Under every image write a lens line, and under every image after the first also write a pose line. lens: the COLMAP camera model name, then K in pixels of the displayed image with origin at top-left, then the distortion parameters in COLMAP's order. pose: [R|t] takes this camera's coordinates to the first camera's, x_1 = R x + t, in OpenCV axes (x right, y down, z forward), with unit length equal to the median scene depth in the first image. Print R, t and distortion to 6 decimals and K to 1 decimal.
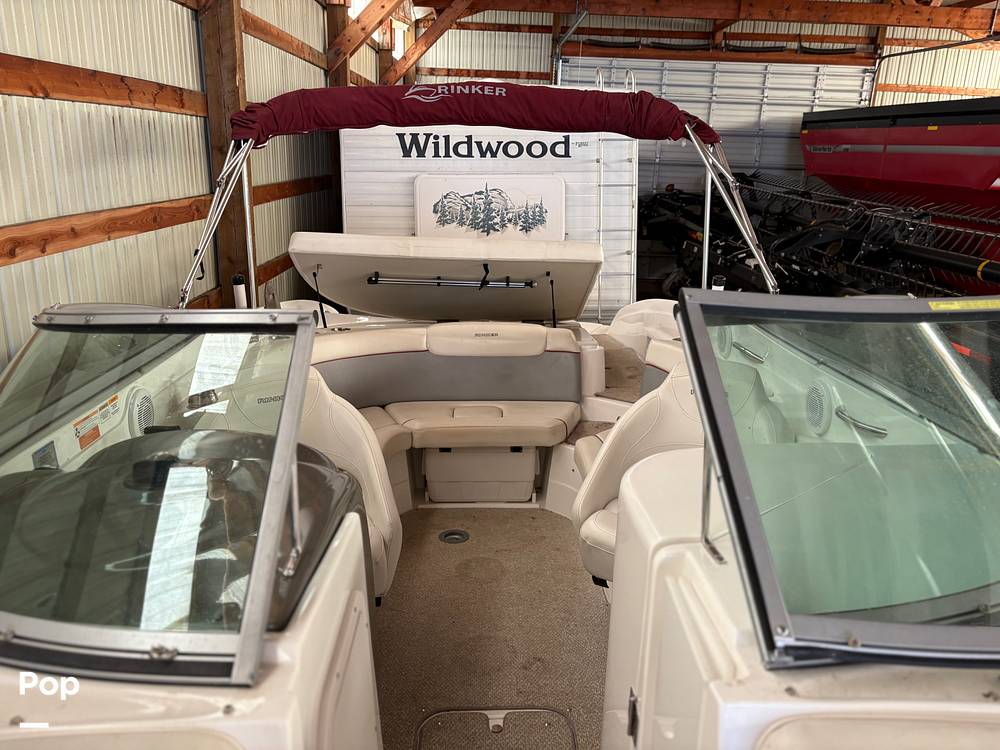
lens RADIAL K [[754.5, 0, 508.3], [0, 754.5, 374.1], [0, 0, 1]] dist [0.050324, -0.055274]
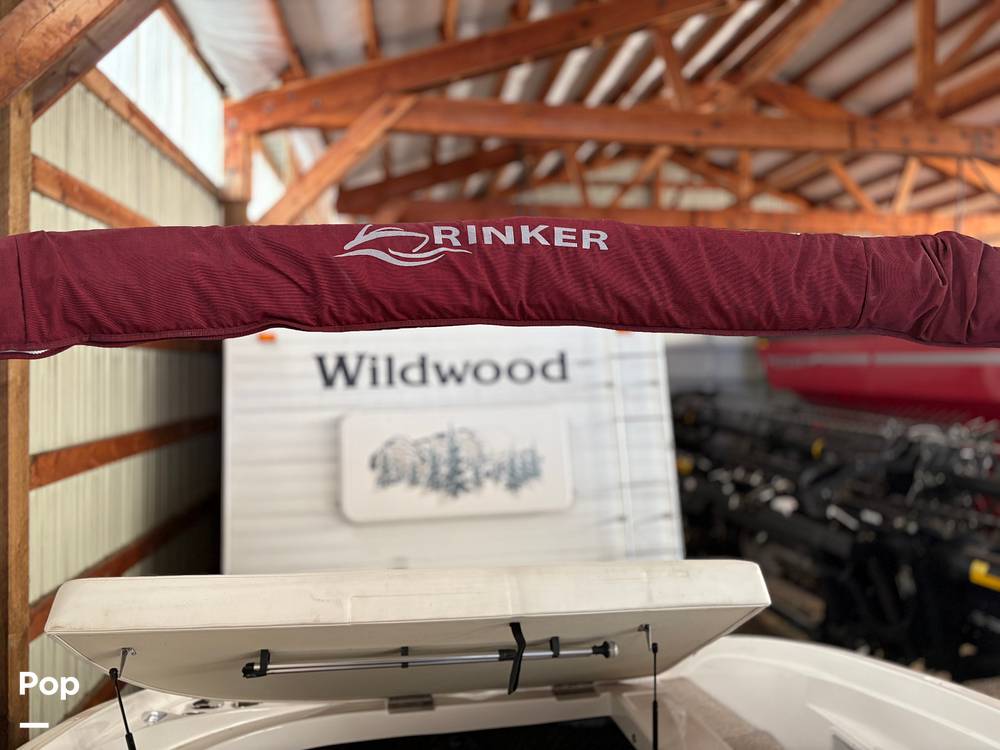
lens RADIAL K [[754.5, 0, 497.0], [0, 754.5, 375.9], [0, 0, 1]] dist [0.050324, -0.055274]
pose [[0.994473, -0.028609, 0.101015, -0.078622], [0.055088, 0.961257, -0.270092, -0.159417], [-0.089374, 0.274164, 0.957521, 0.511219]]
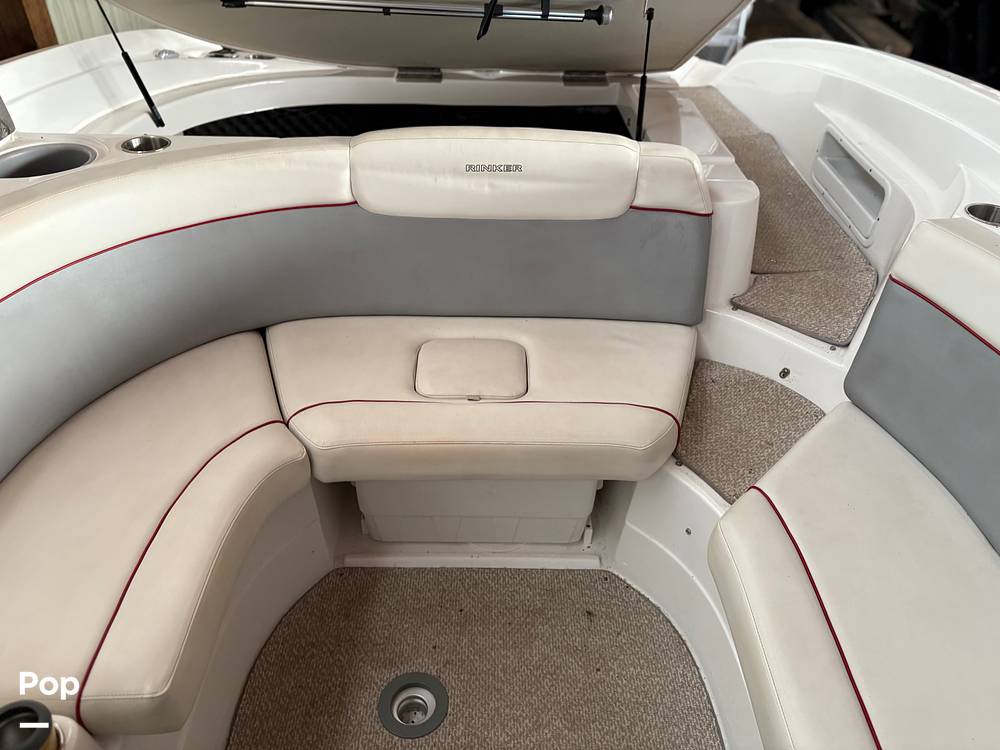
lens RADIAL K [[754.5, 0, 509.5], [0, 754.5, 364.3], [0, 0, 1]] dist [0.050324, -0.055274]
pose [[0.999682, 0.025050, -0.002728, -0.015179], [-0.021912, 0.917669, 0.396742, -0.107809], [0.012441, -0.396556, 0.917926, 0.515476]]
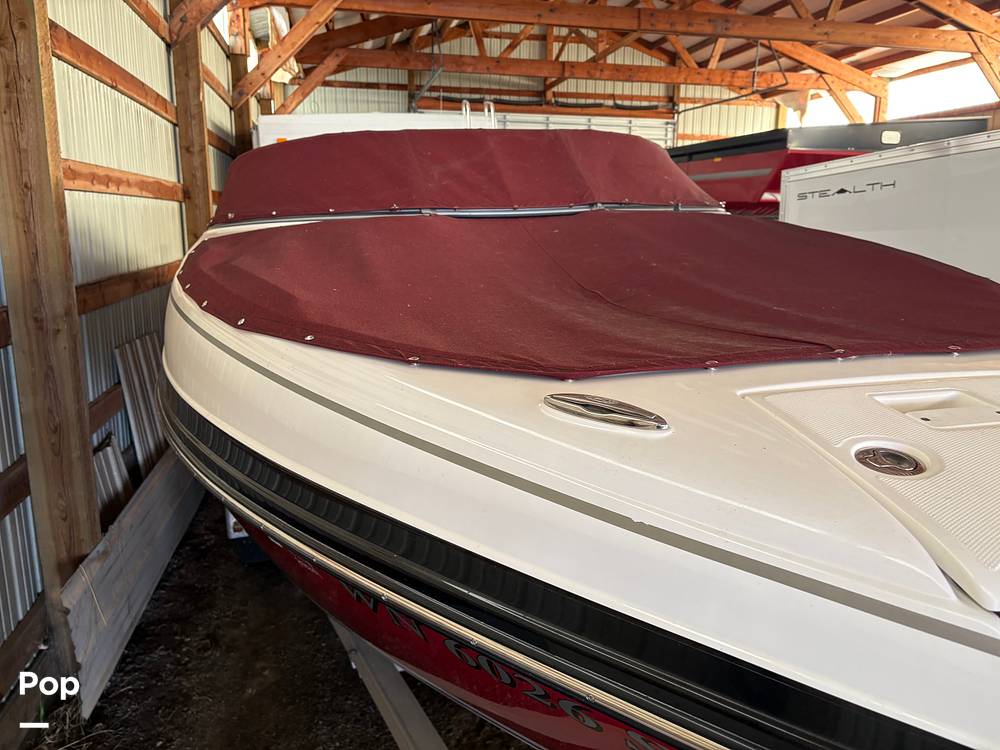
lens RADIAL K [[754.5, 0, 515.8], [0, 754.5, 376.9], [0, 0, 1]] dist [0.050324, -0.055274]
pose [[0.978053, -0.068019, 0.196942, -0.123892], [0.083497, 0.993949, -0.071374, 0.244596], [-0.190895, 0.086252, 0.977814, -0.363046]]
